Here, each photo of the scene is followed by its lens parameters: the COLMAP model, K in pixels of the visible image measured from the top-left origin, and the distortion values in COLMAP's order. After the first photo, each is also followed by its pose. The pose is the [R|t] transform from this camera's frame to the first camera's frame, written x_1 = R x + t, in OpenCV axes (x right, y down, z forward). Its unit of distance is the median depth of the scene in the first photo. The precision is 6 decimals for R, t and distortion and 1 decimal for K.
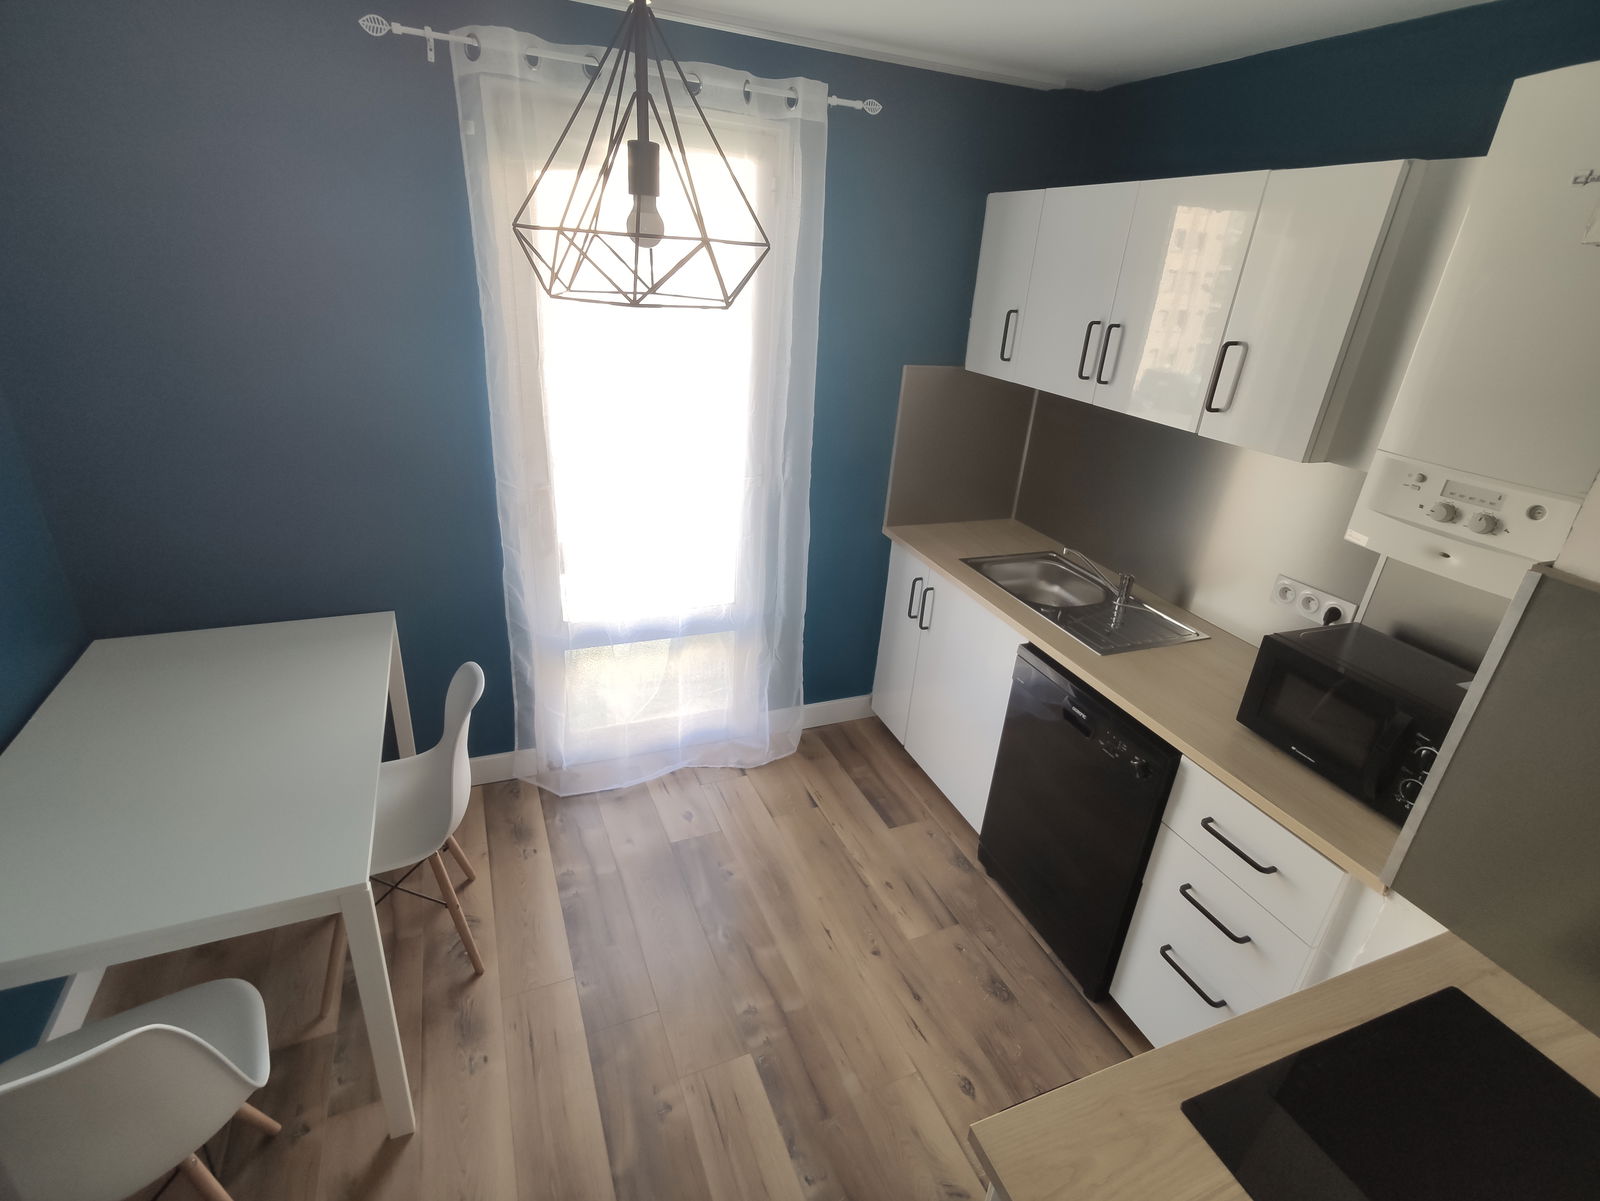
lens RADIAL K [[771.2, 0, 793.6], [0, 771.2, 591.9], [0, 0, 1]] dist [0.021016, 0.000532]
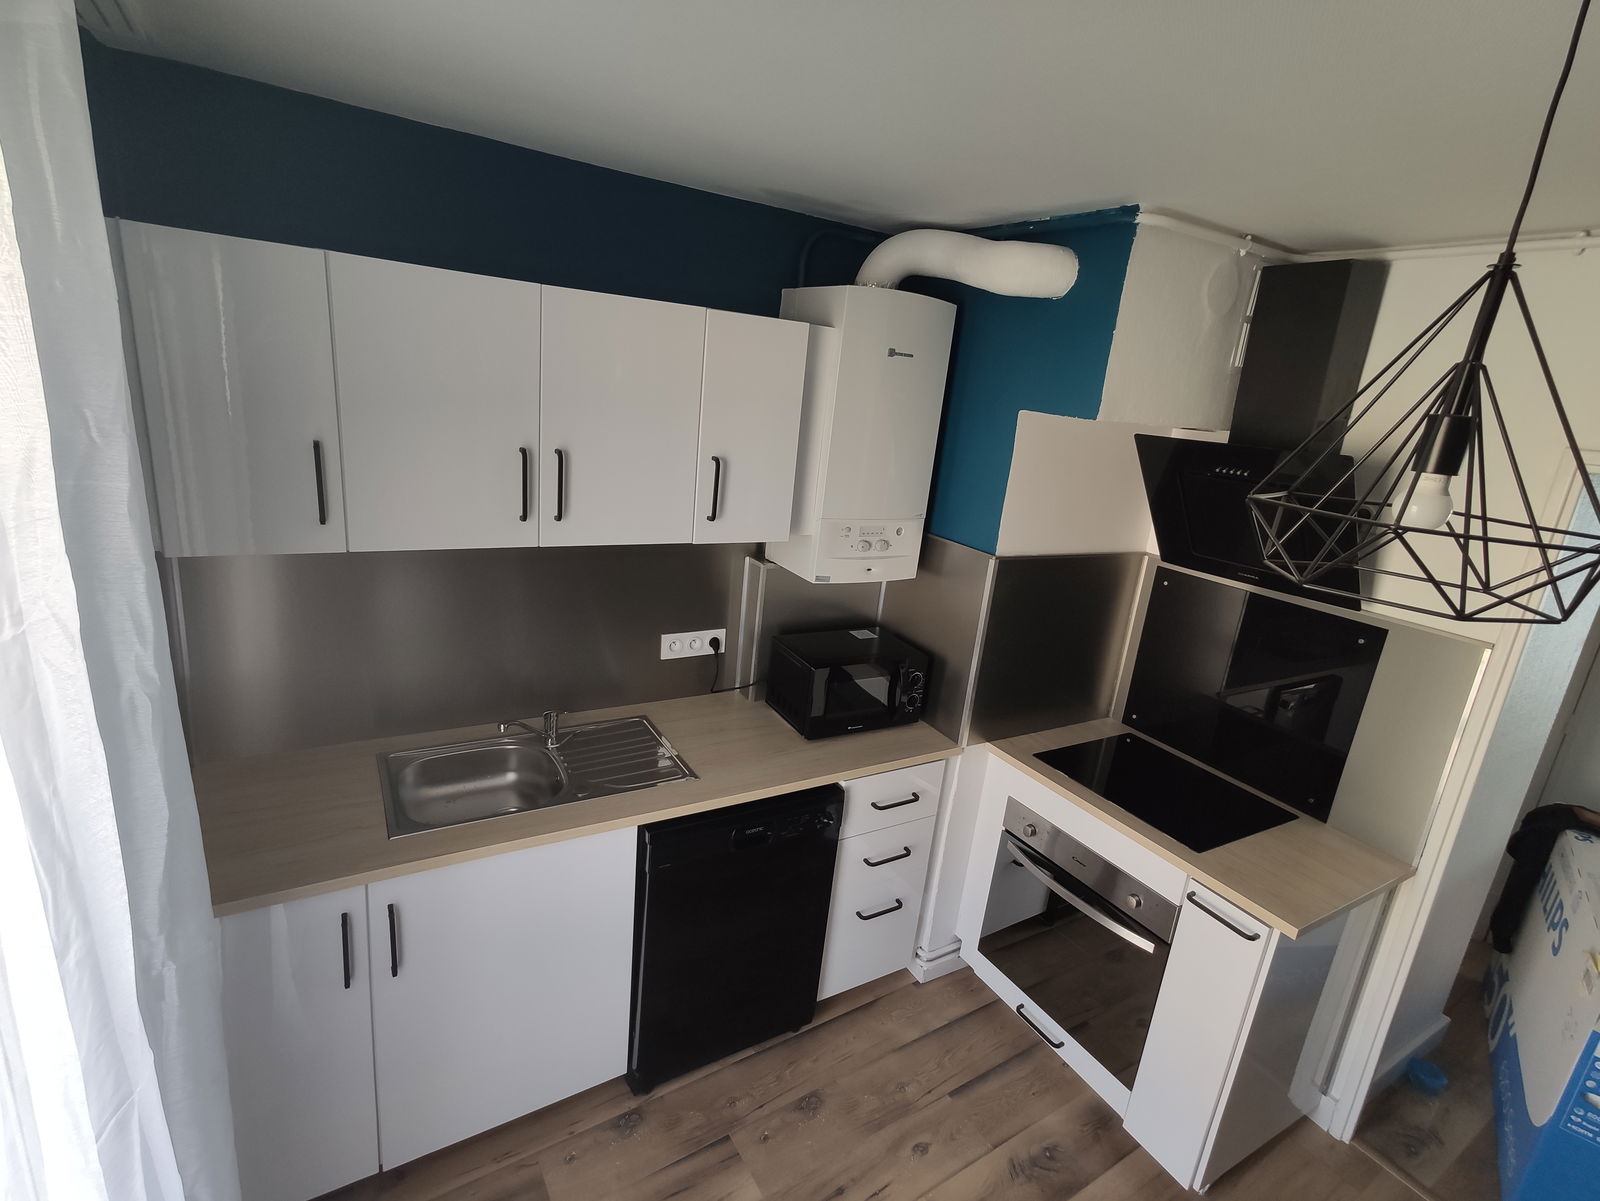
lens RADIAL K [[771.2, 0, 799.5], [0, 771.2, 600.3], [0, 0, 1]] dist [0.021016, 0.000532]
pose [[-0.158209, -0.362895, 0.918301, -0.453325], [0.291416, 0.871427, 0.394578, -0.490008], [-0.943423, 0.330033, -0.032114, 0.907278]]
